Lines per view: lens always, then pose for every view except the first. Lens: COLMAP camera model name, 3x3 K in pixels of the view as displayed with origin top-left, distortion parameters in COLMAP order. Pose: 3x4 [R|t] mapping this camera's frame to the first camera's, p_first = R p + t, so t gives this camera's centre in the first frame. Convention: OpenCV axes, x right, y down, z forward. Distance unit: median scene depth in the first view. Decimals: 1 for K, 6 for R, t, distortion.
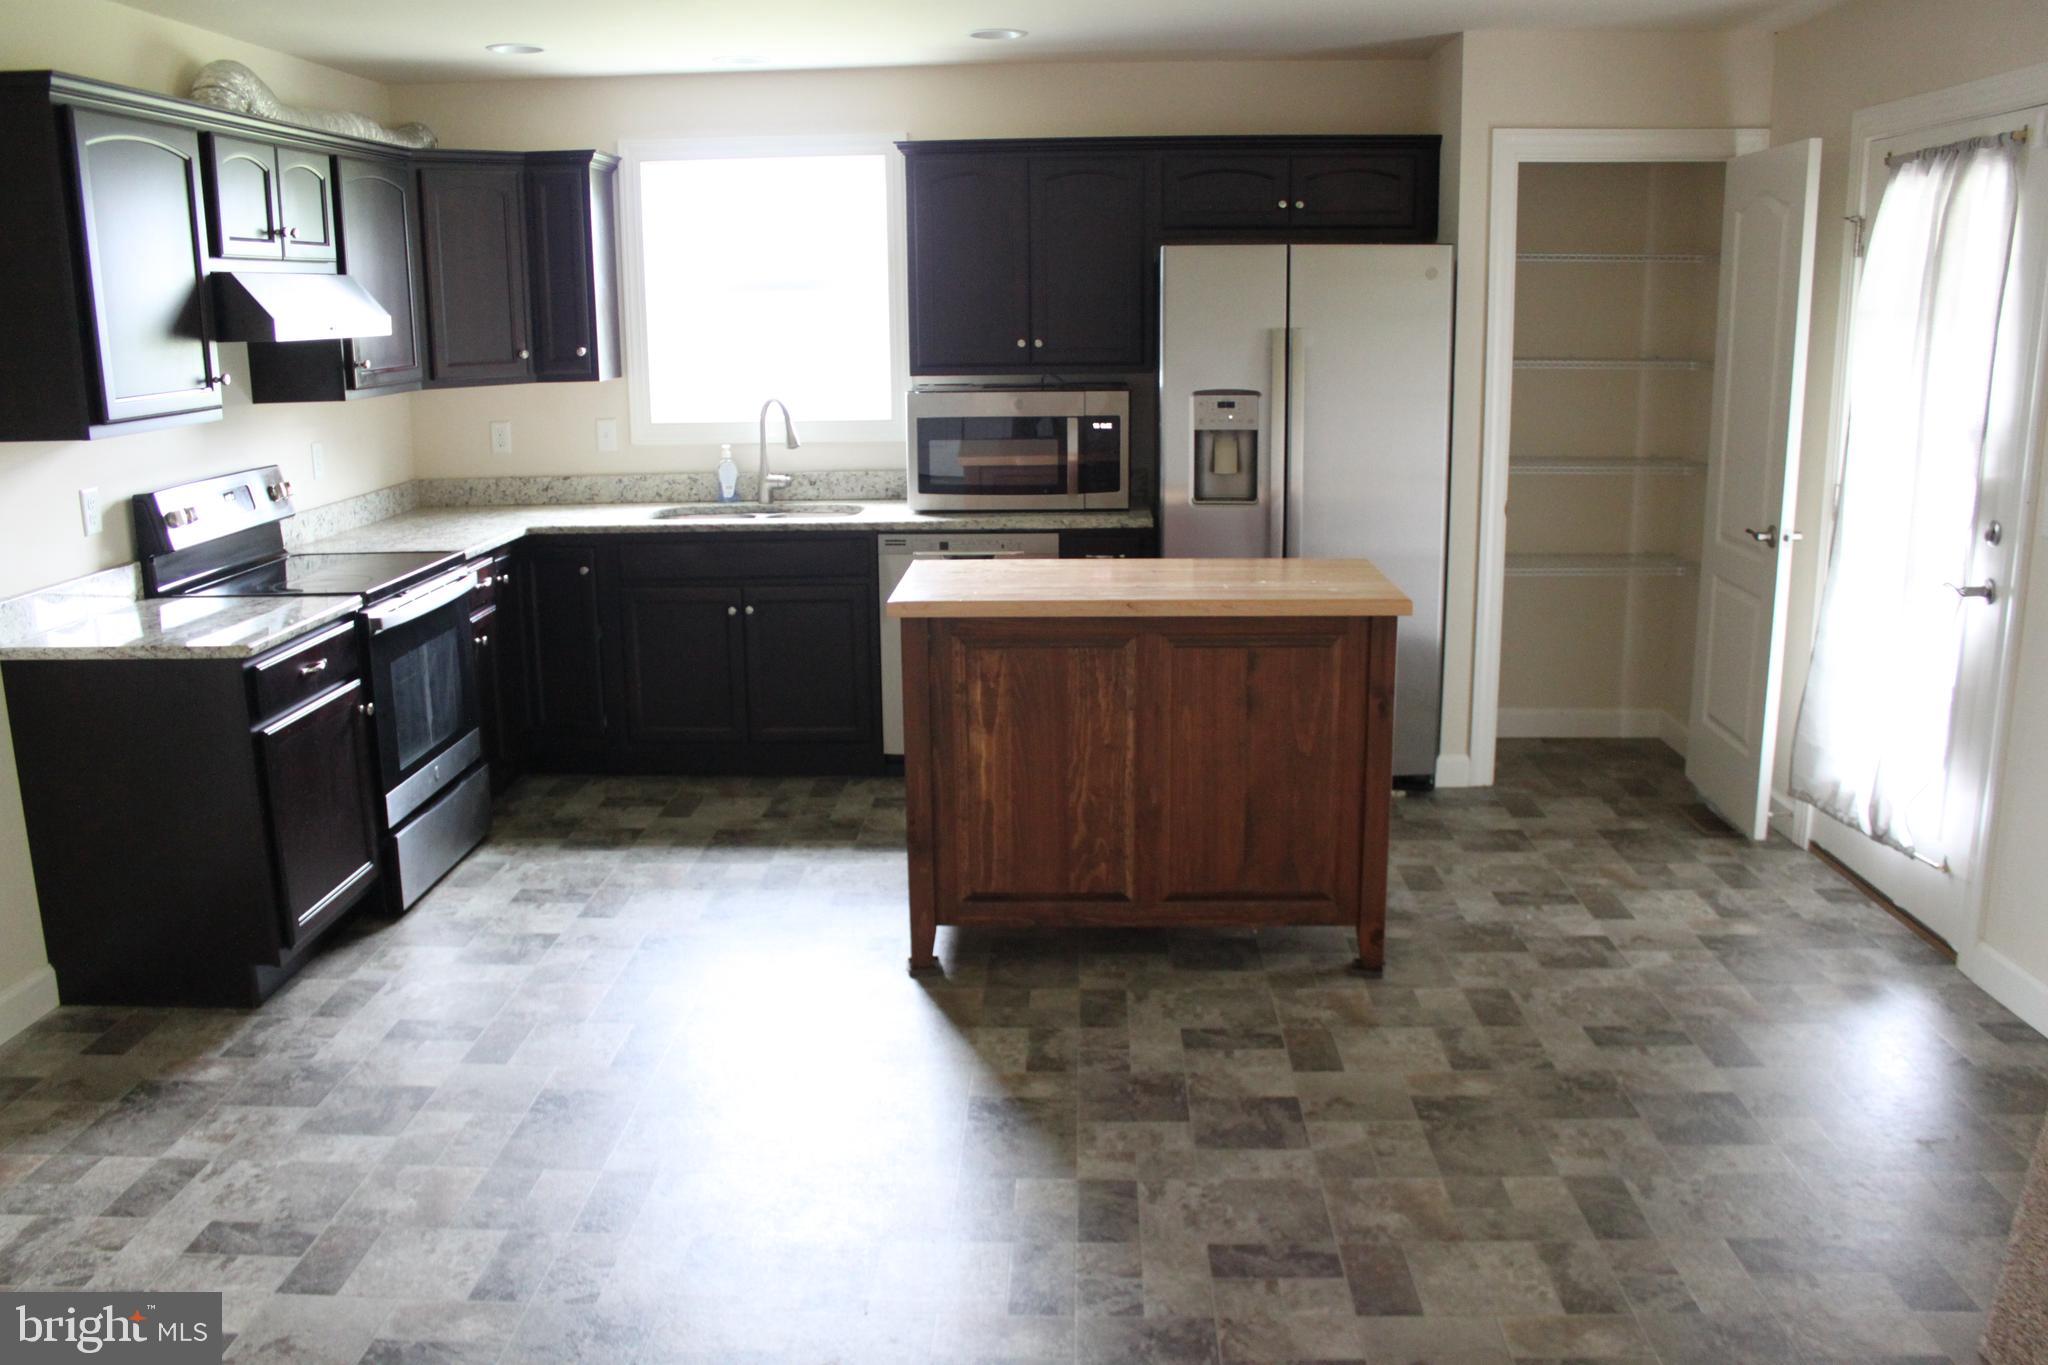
lens RADIAL K [[1703.2, 0, 1019.9], [0, 1703.2, 681.2], [0, 0, 1]] dist [-0.156658, 0.141105]
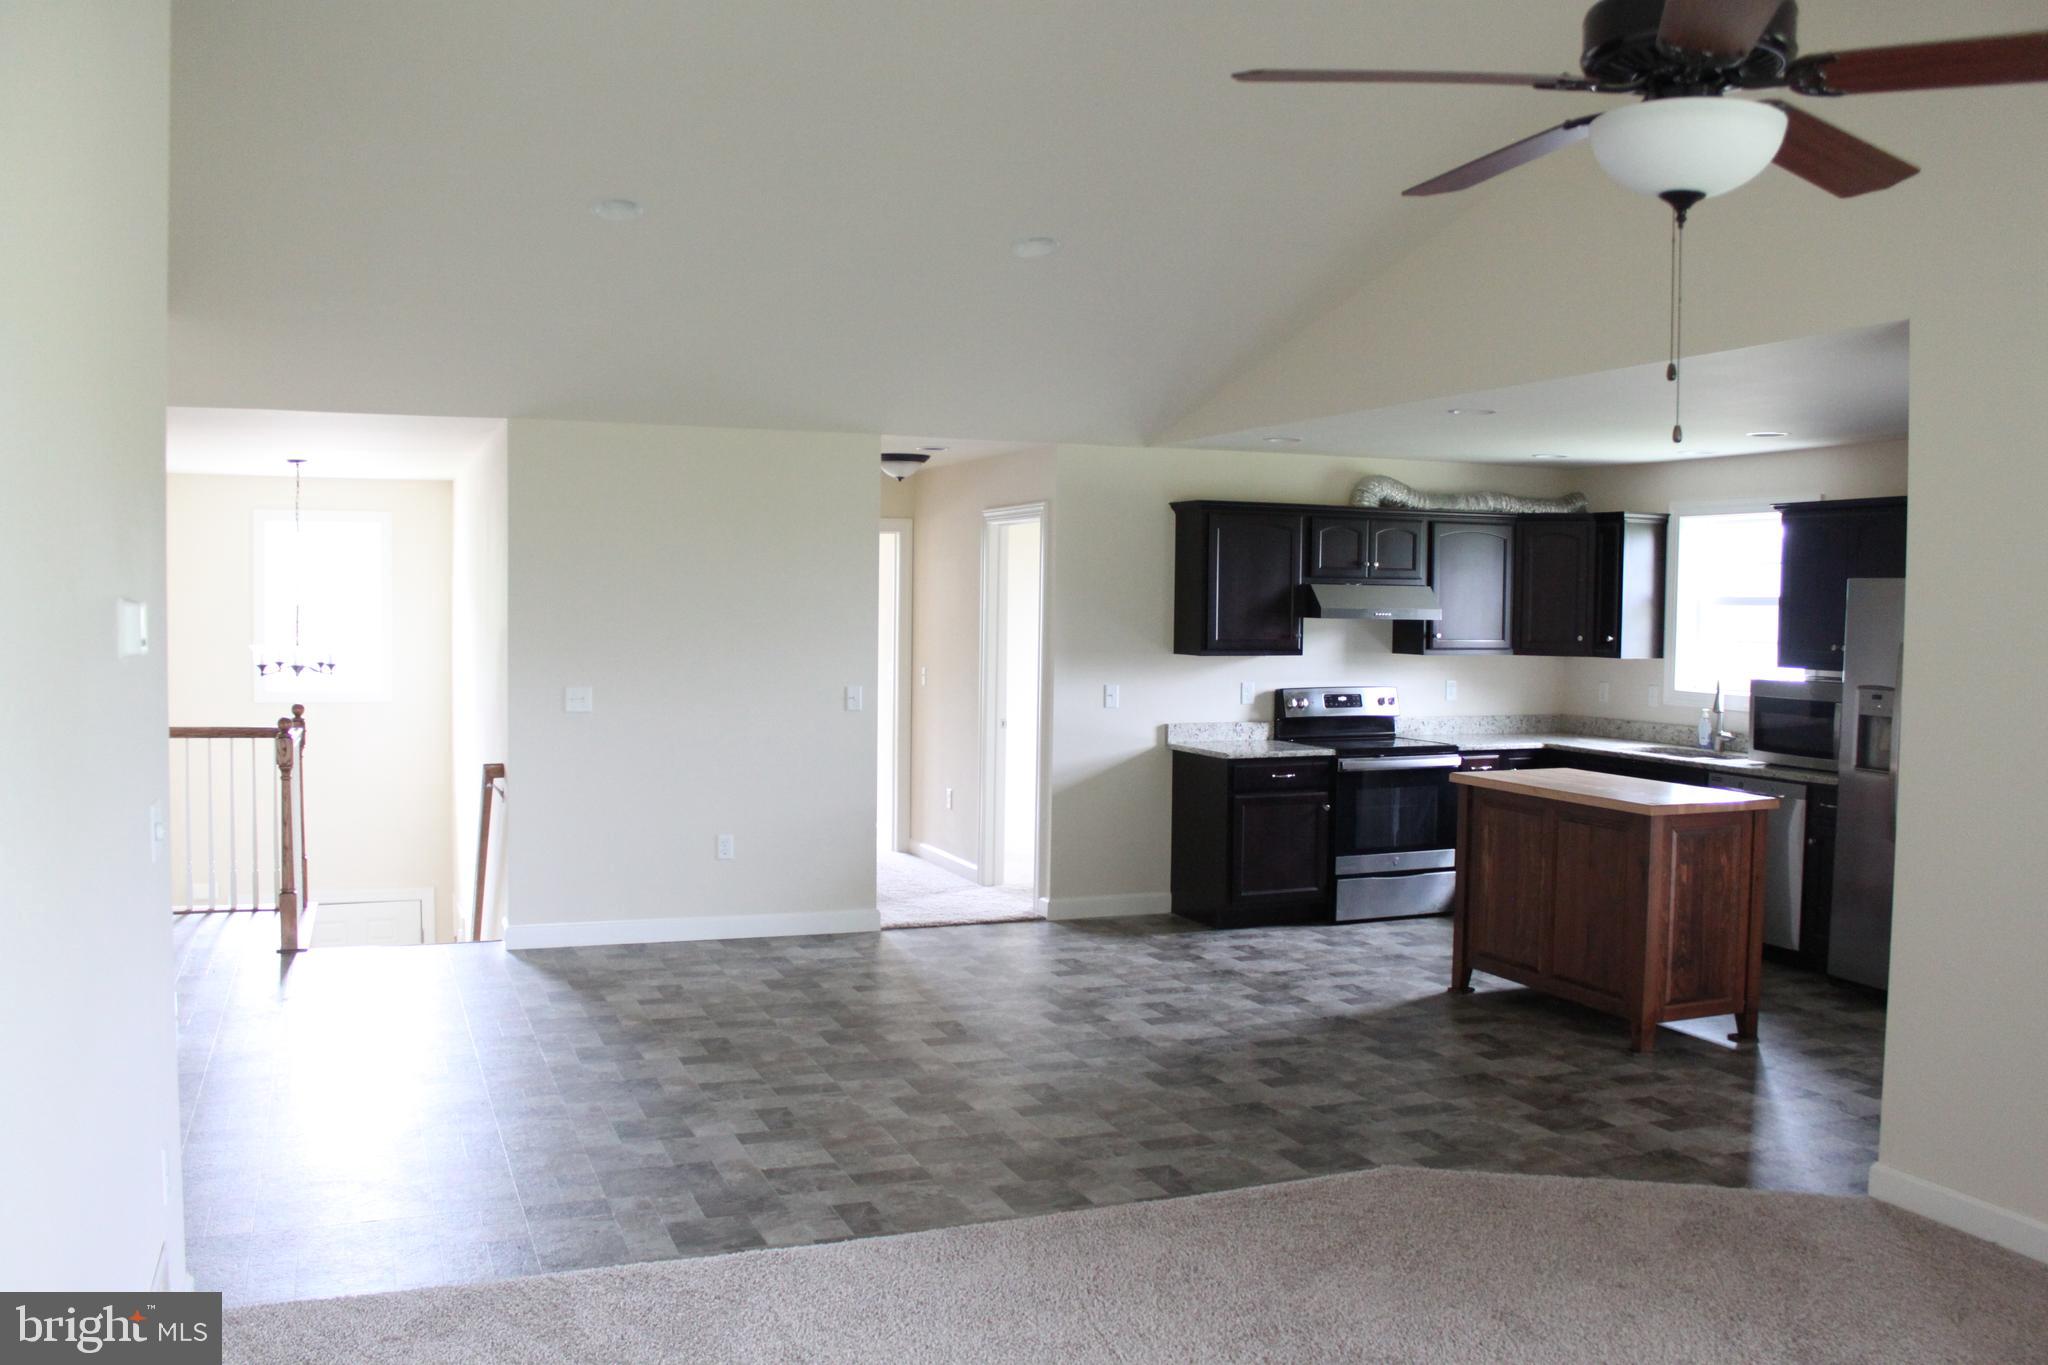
lens RADIAL K [[1703.2, 0, 1019.9], [0, 1703.2, 681.2], [0, 0, 1]] dist [-0.156658, 0.141105]
pose [[0.412086, 0.061752, -0.909050, 1.050565], [-0.217381, 0.975553, -0.032272, 0.012511], [0.884833, 0.210909, 0.415436, -0.136232]]
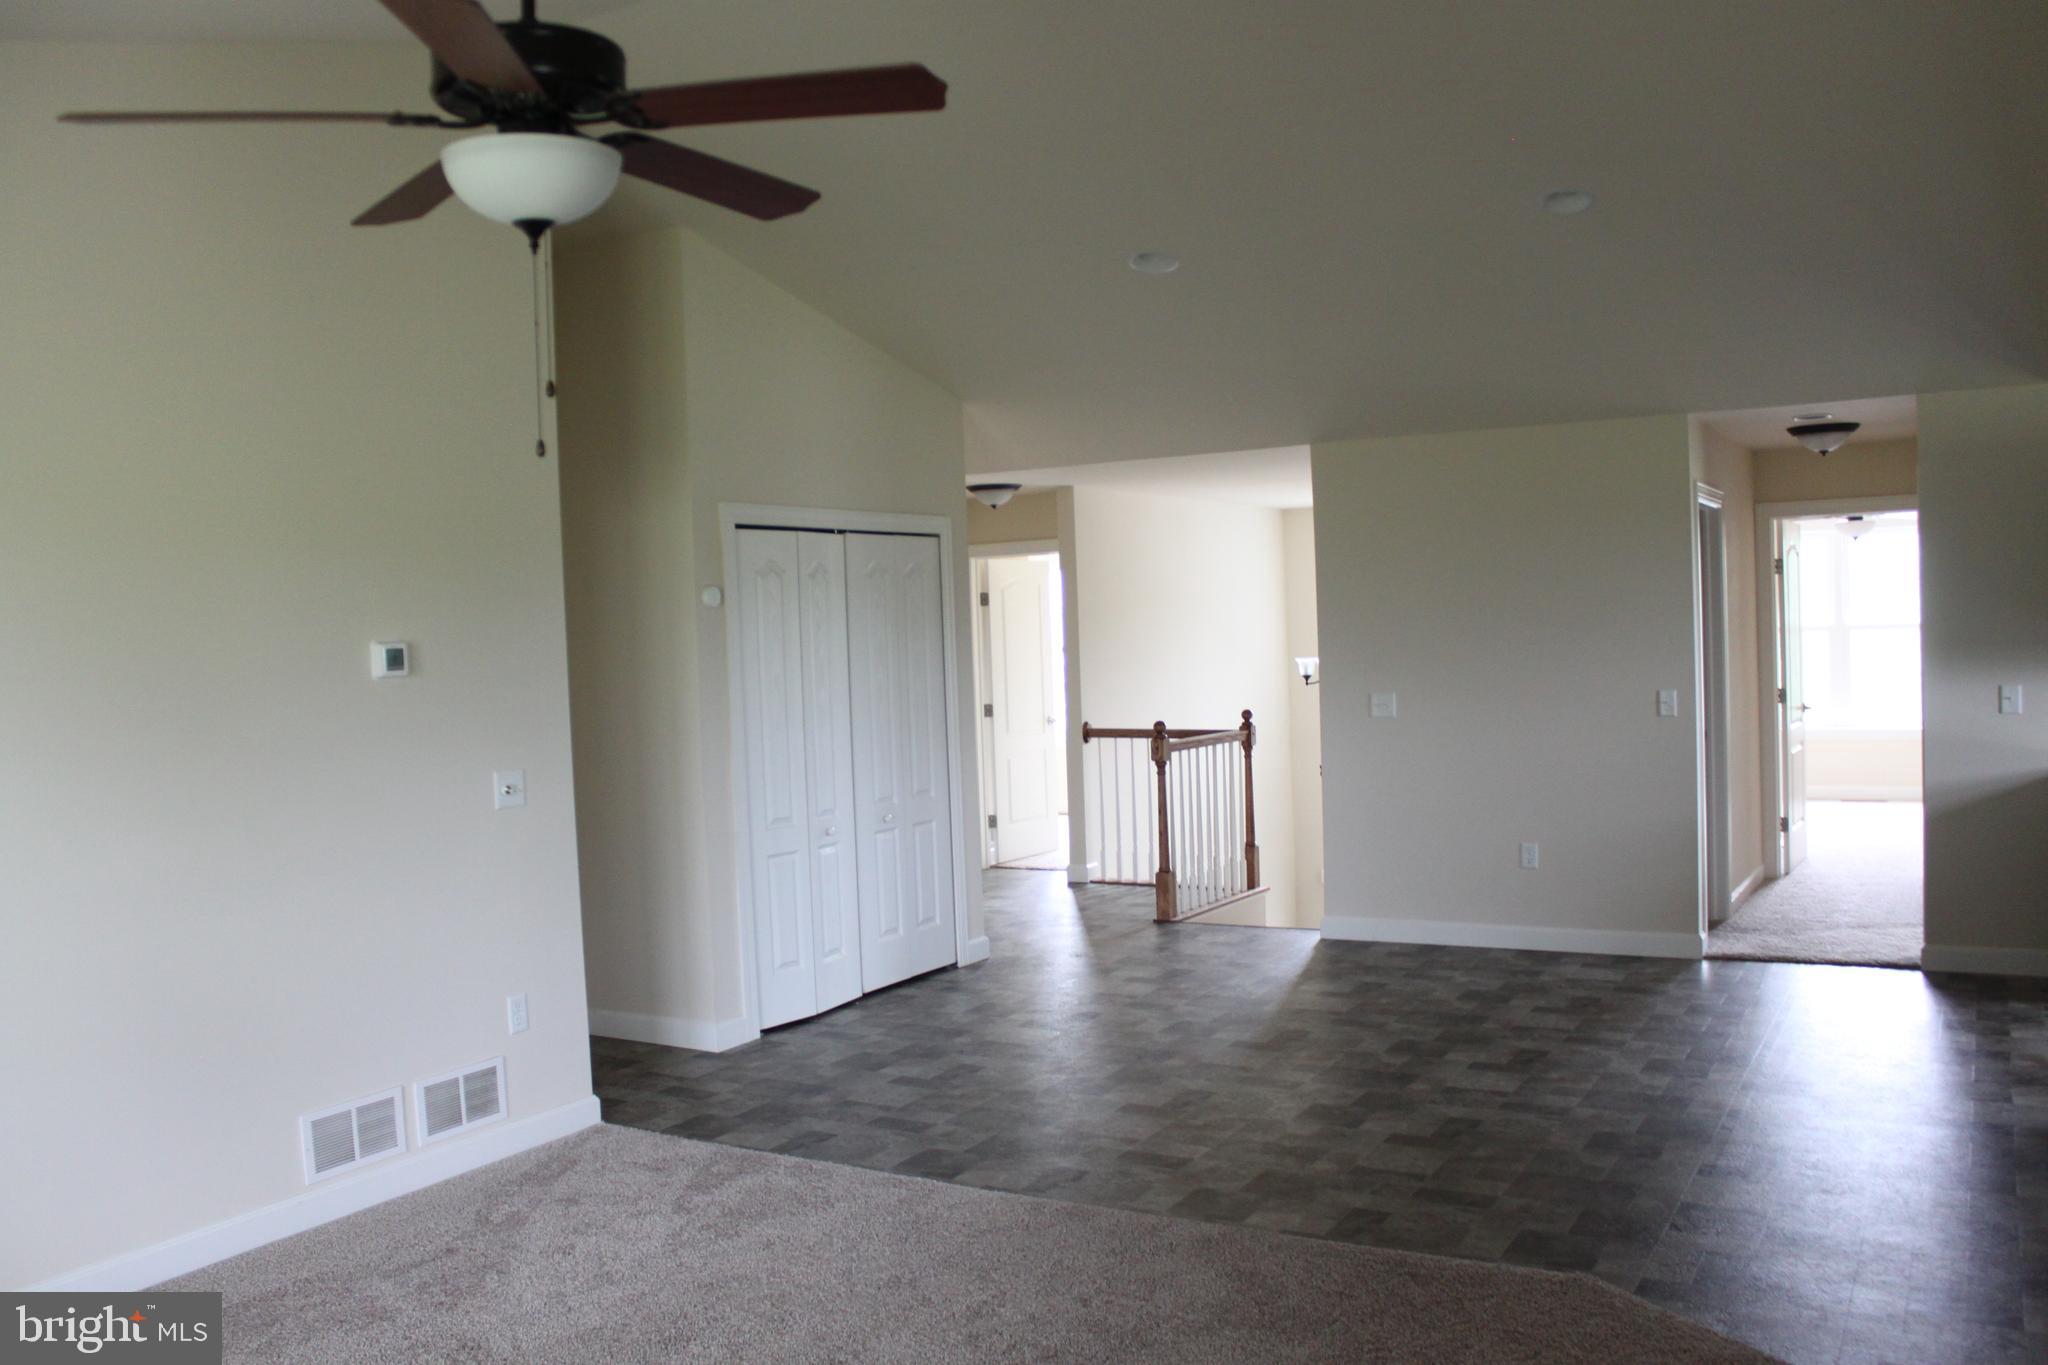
lens RADIAL K [[1703.2, 0, 1019.9], [0, 1703.2, 681.2], [0, 0, 1]] dist [-0.156658, 0.141105]
pose [[-0.464547, 0.058578, -0.883609, 1.074017], [-0.150273, 0.978124, 0.143848, -0.139808], [0.872705, 0.199607, -0.445582, 0.581429]]
